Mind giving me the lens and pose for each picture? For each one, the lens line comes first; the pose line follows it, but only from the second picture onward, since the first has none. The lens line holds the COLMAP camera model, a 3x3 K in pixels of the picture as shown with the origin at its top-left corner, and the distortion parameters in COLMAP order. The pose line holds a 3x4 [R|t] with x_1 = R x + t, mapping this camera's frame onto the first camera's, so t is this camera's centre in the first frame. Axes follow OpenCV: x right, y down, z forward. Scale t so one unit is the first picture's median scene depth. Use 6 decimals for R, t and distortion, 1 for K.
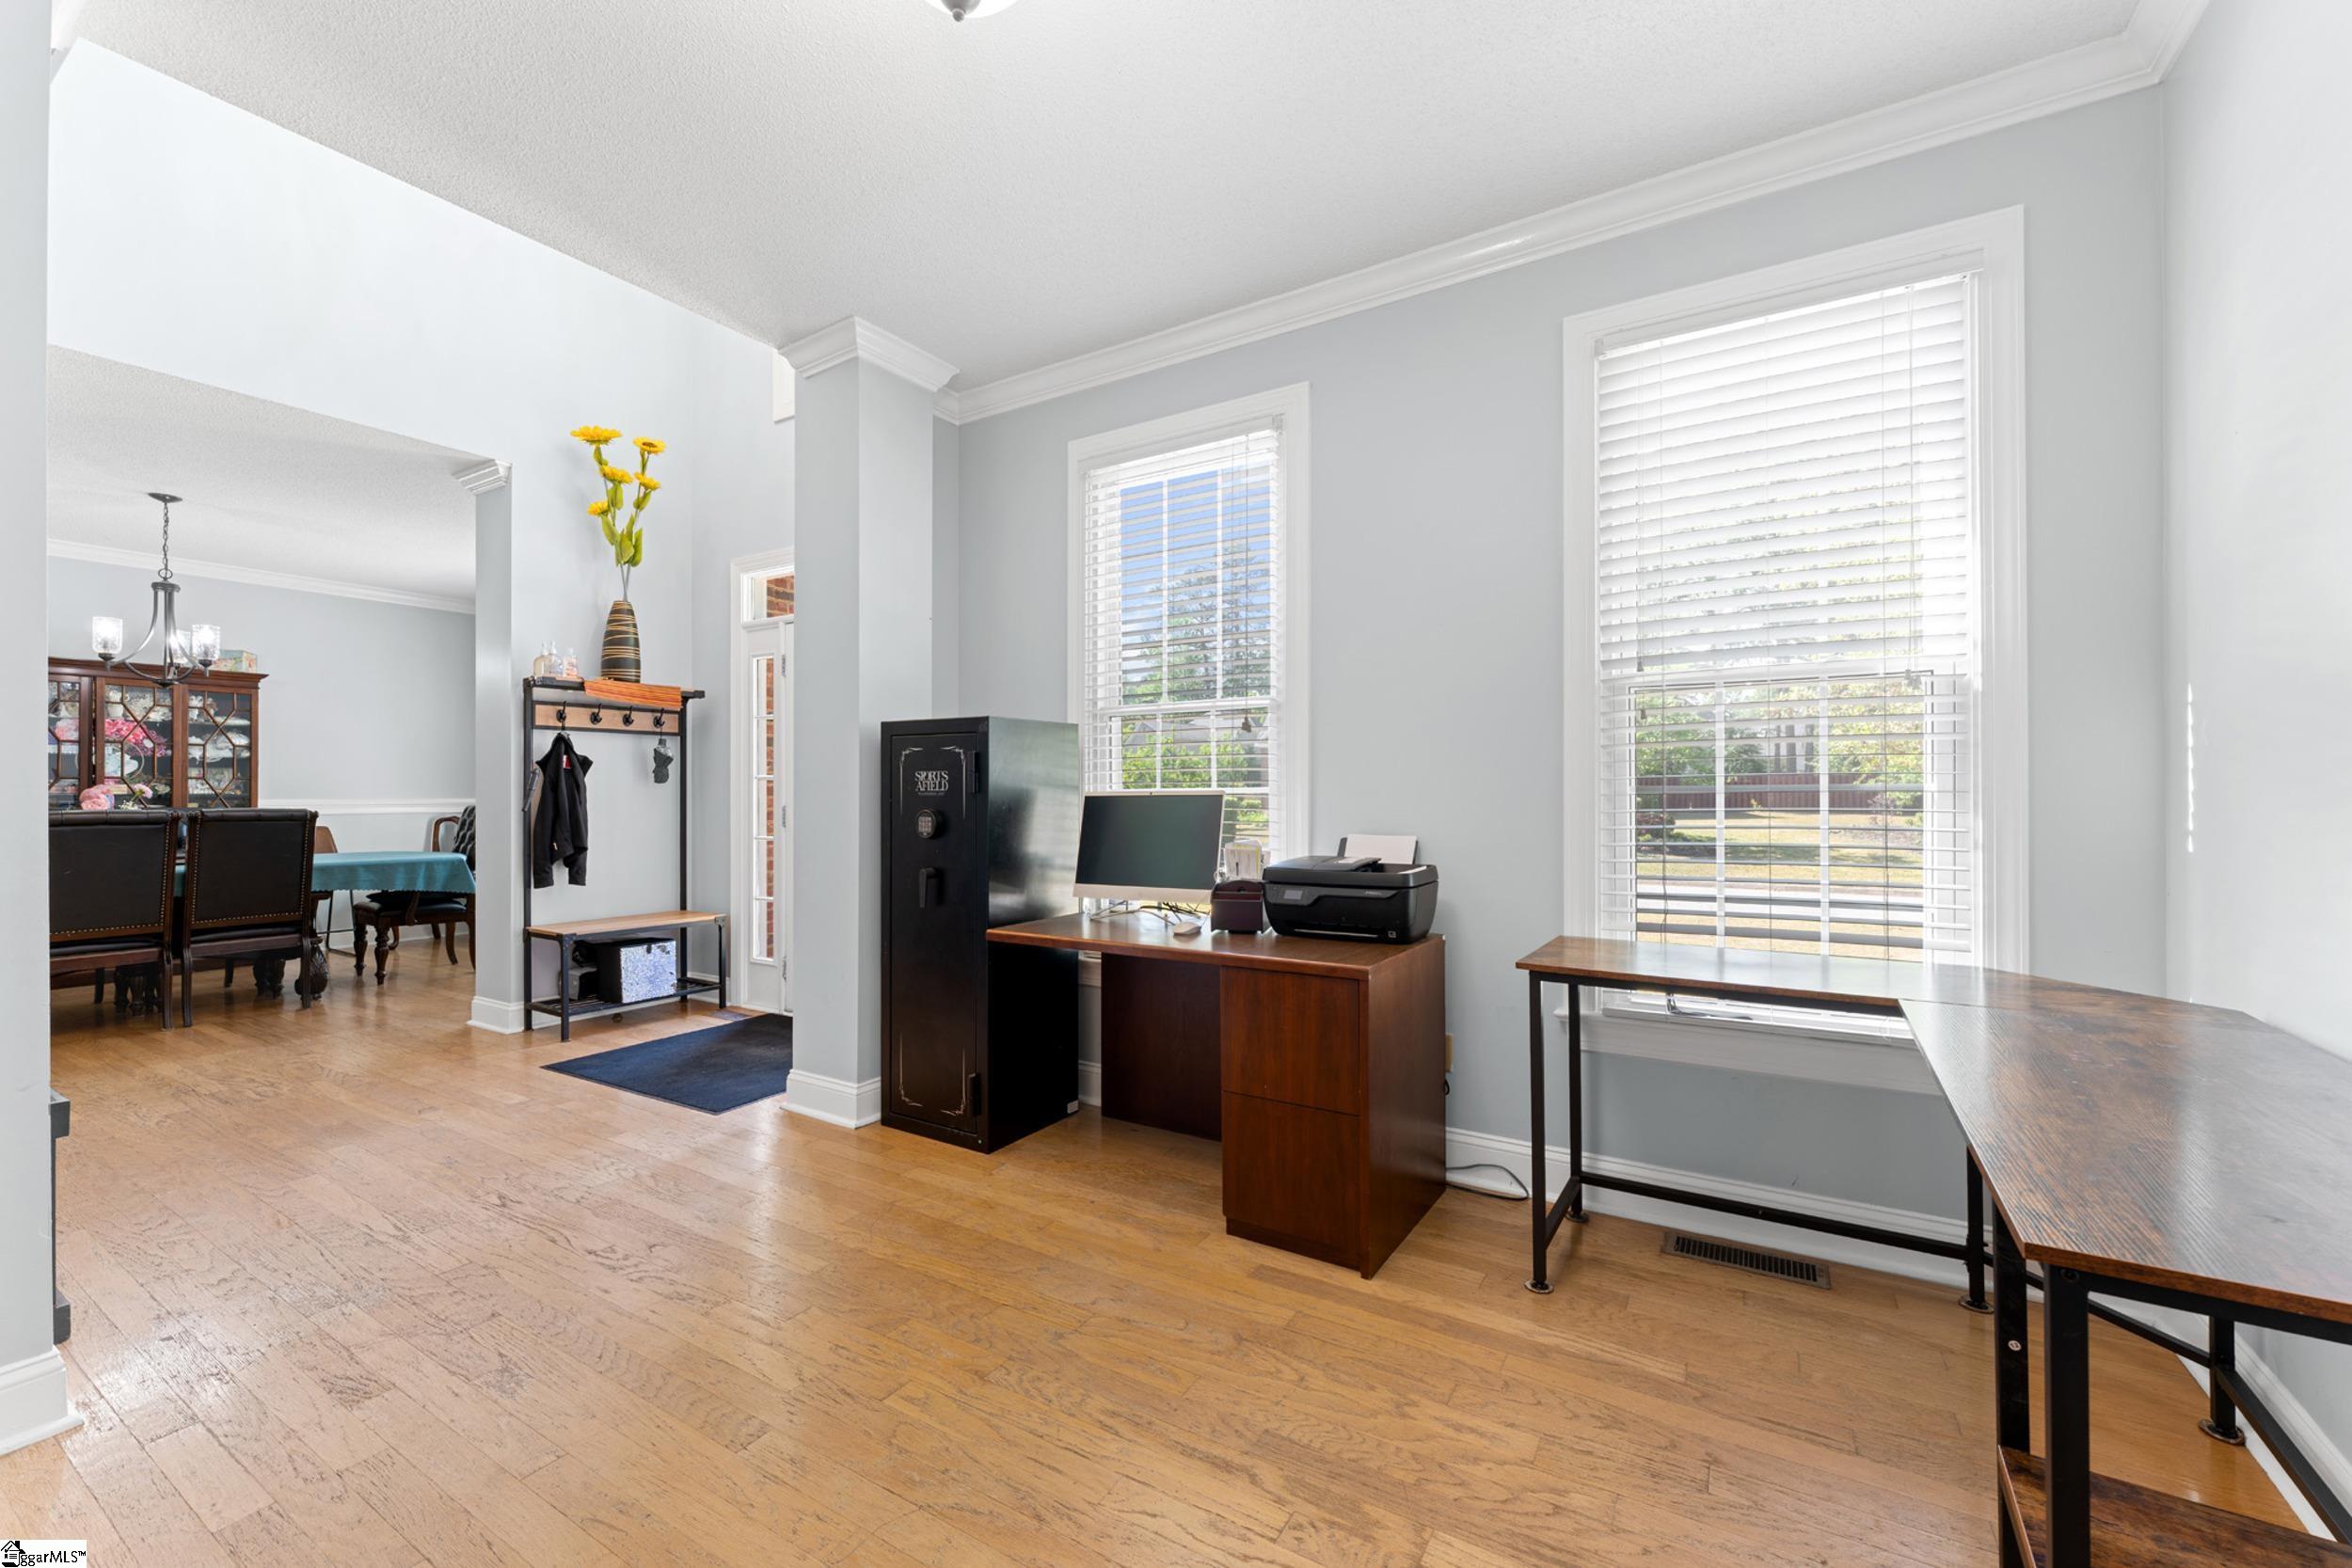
lens RADIAL K [[959.6, 0, 1174.7], [0, 959.6, 793.8], [0, 0, 1]] dist [0.000117, 0.000068]
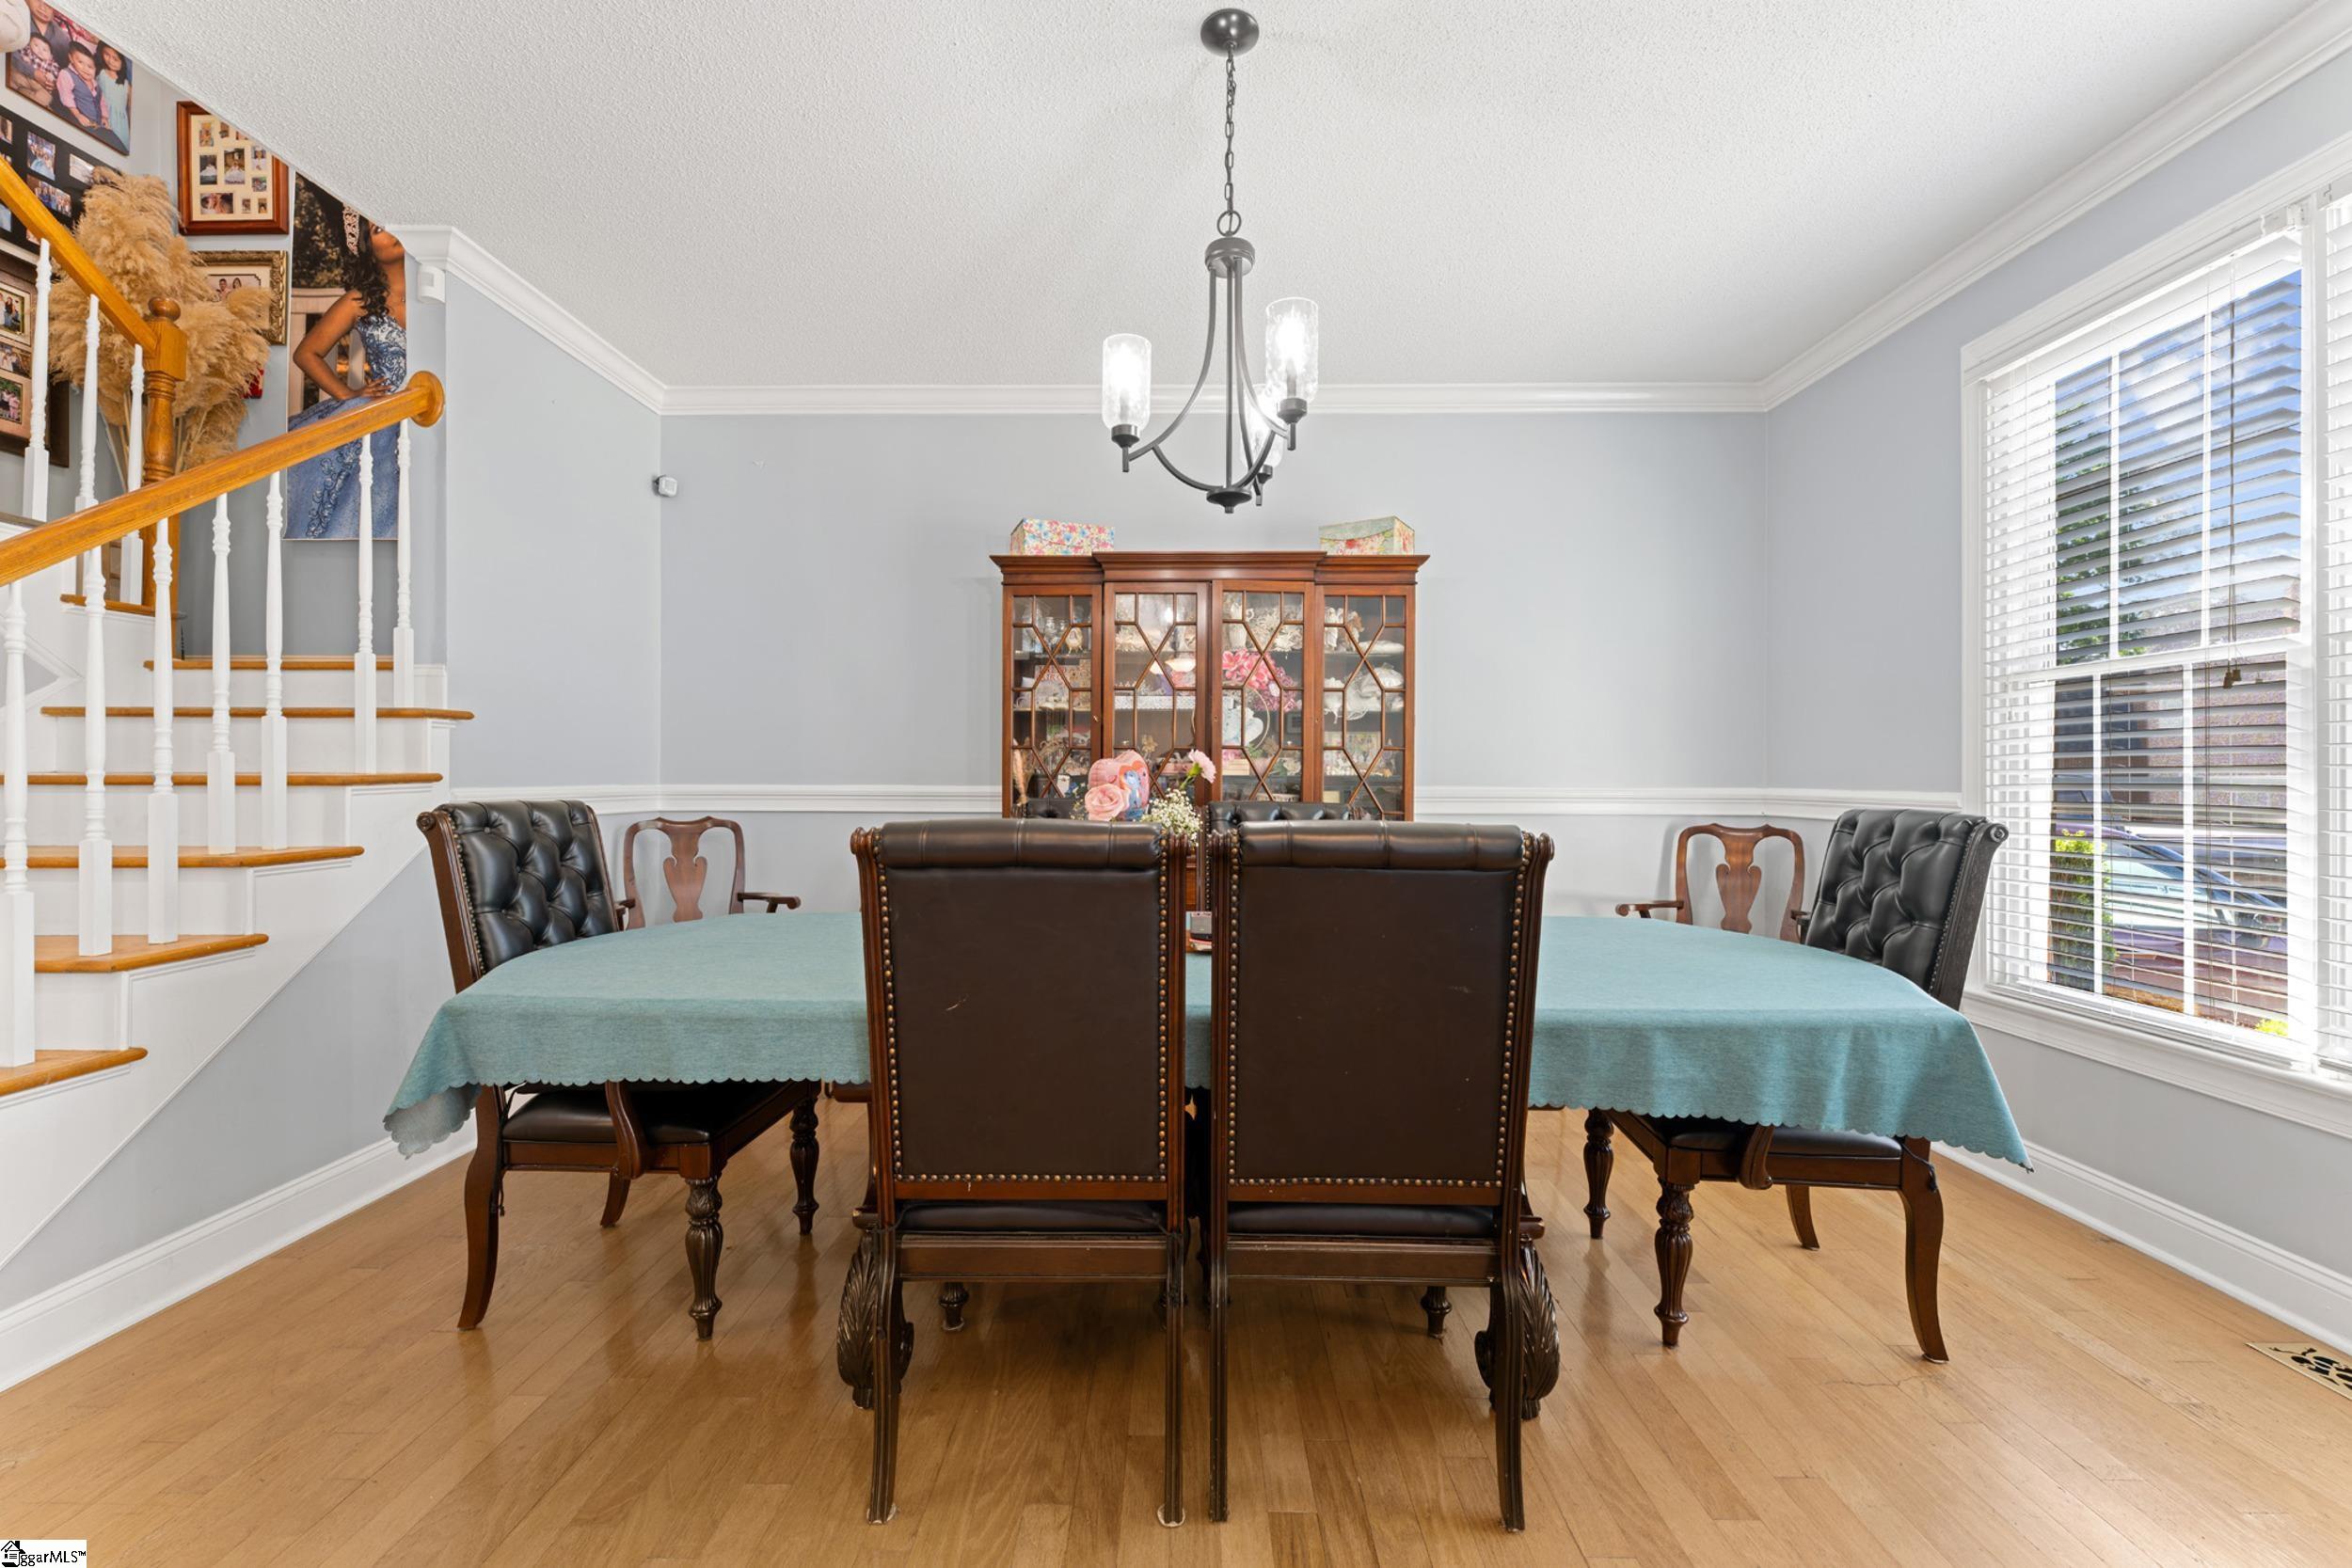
lens RADIAL K [[945.8, 0, 1169.7], [0, 945.8, 776.0], [0, 0, 1]] dist [-0.000935, 0.000081]
pose [[0.512369, 0.004801, -0.858752, -0.599748], [-0.006877, 0.999975, 0.001487, 0.000271], [0.858738, 0.005144, 0.512390, 0.643781]]
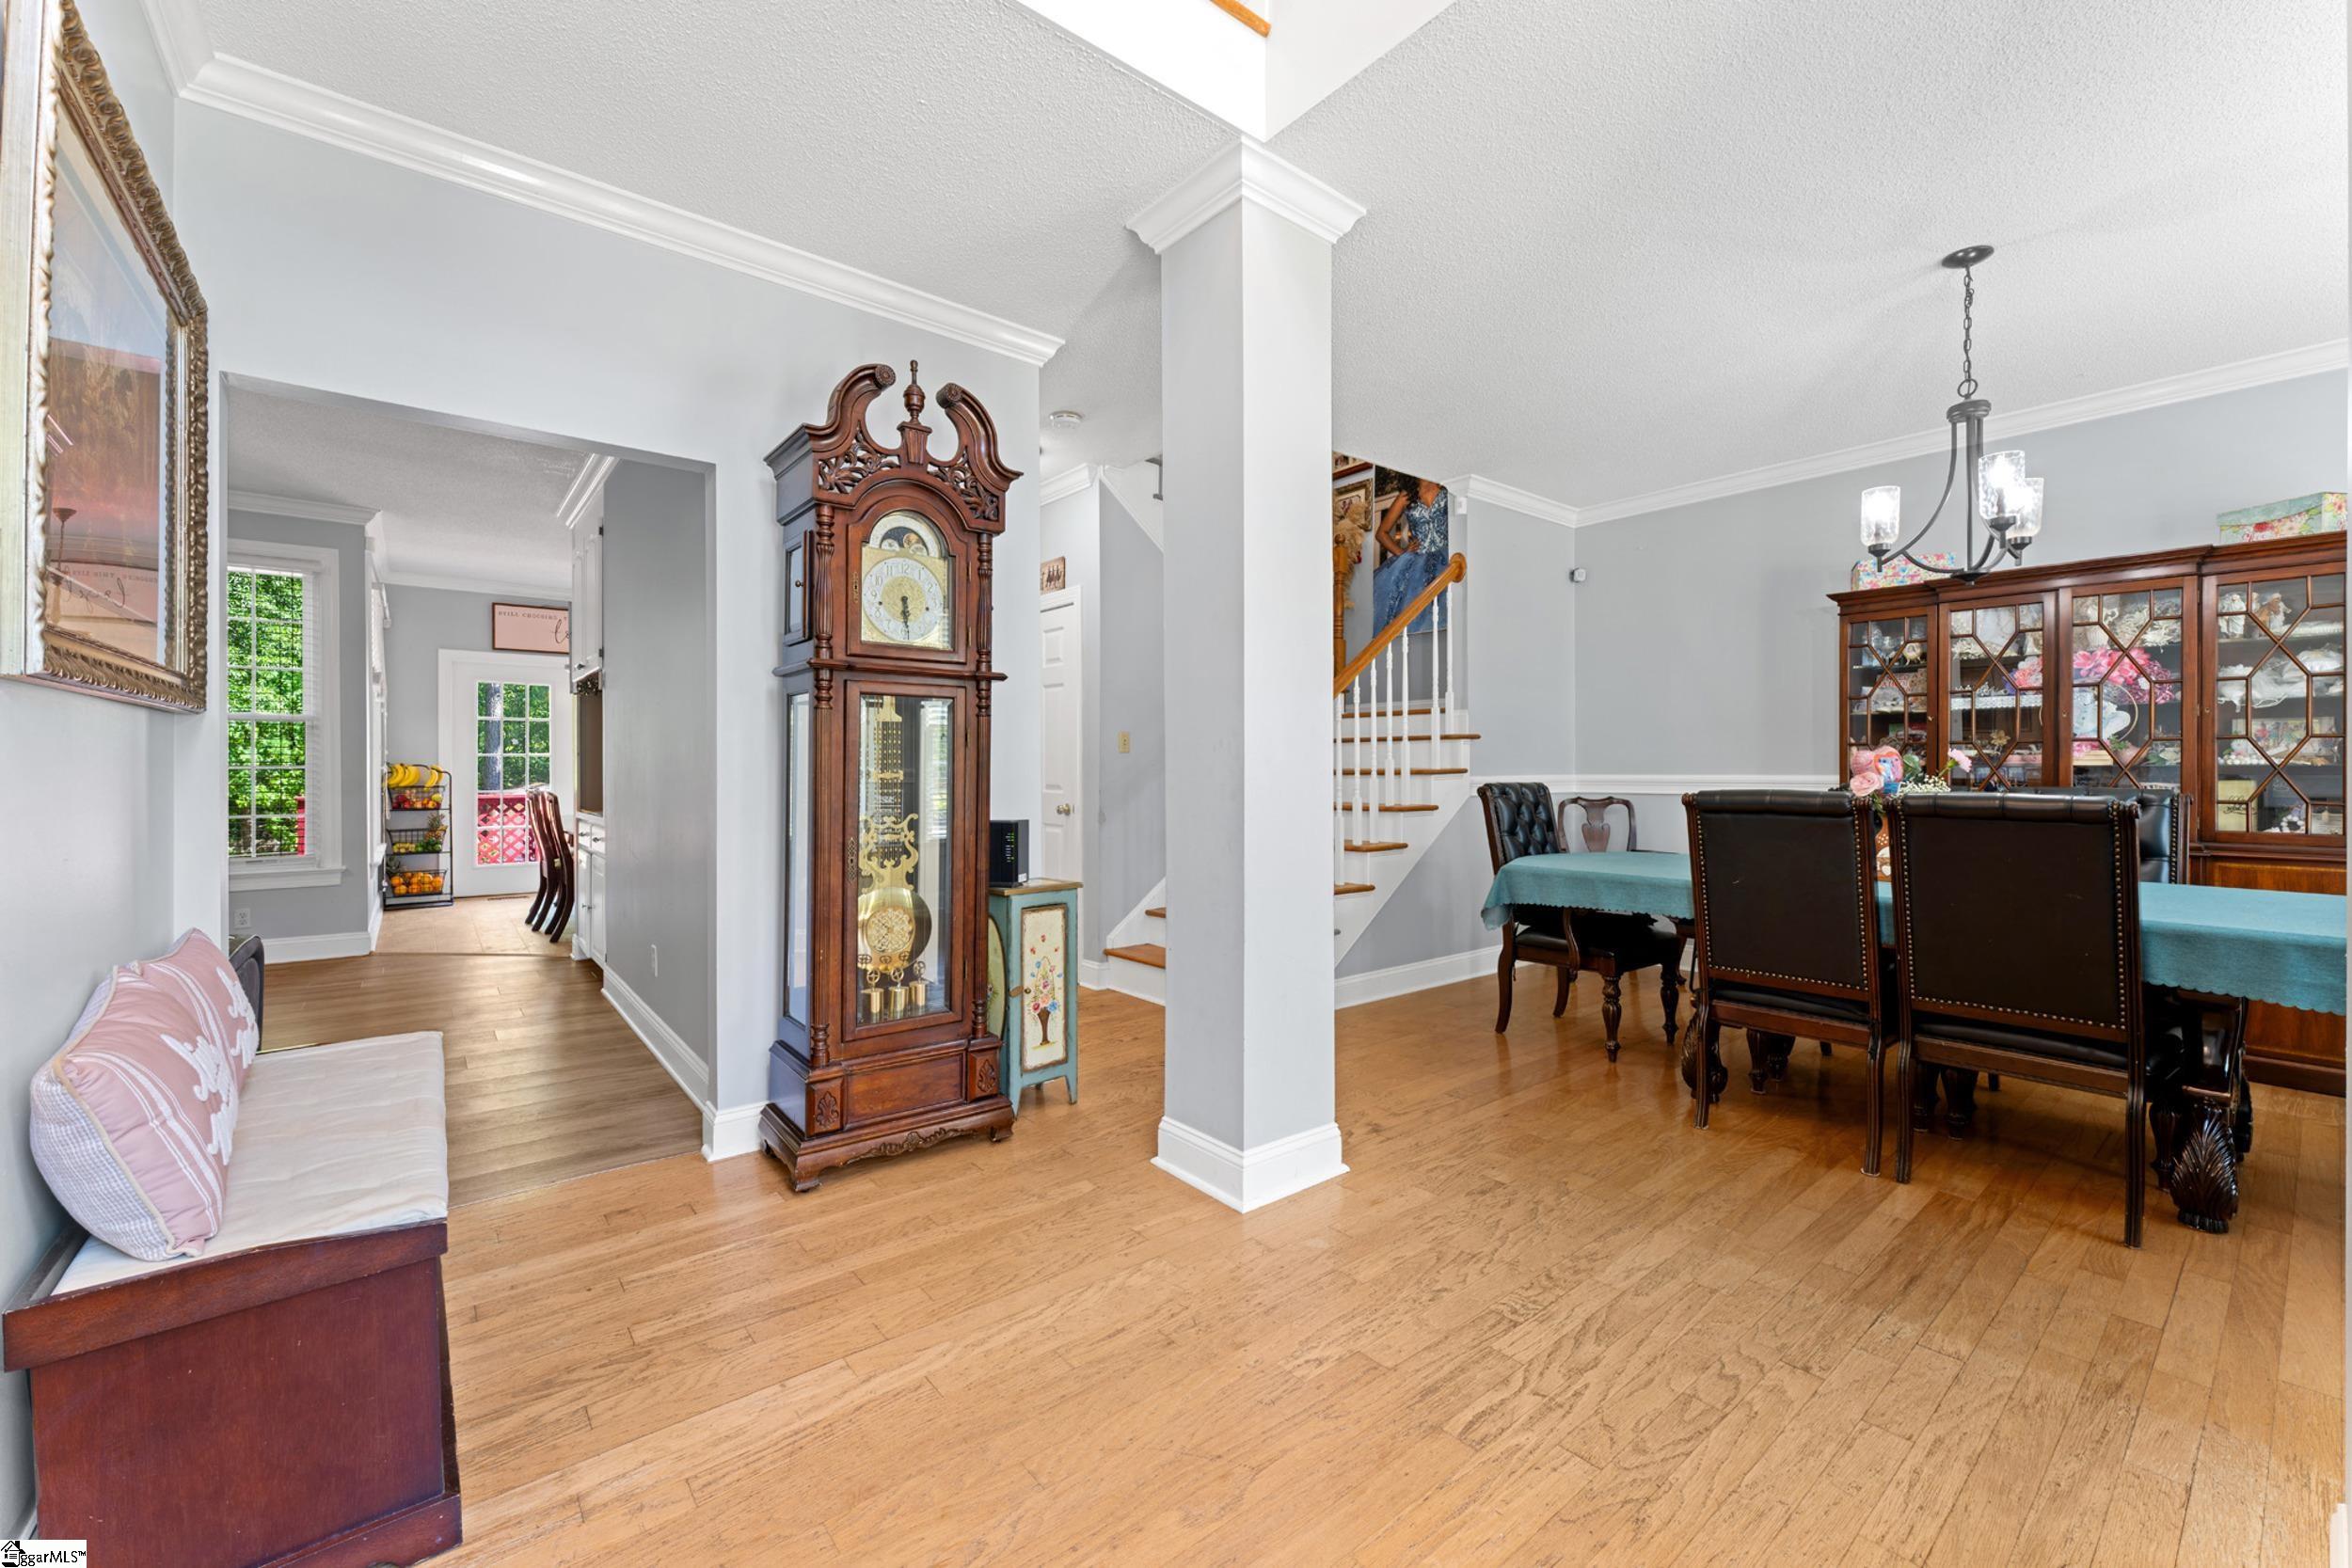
lens RADIAL K [[945.8, 0, 1169.7], [0, 945.8, 776.0], [0, 0, 1]] dist [-0.000935, 0.000081]
pose [[-0.332958, 0.012111, -0.942864, -0.283704], [0.003216, 0.999926, 0.011709, -0.001781], [0.942936, 0.000866, -0.332973, 0.607278]]
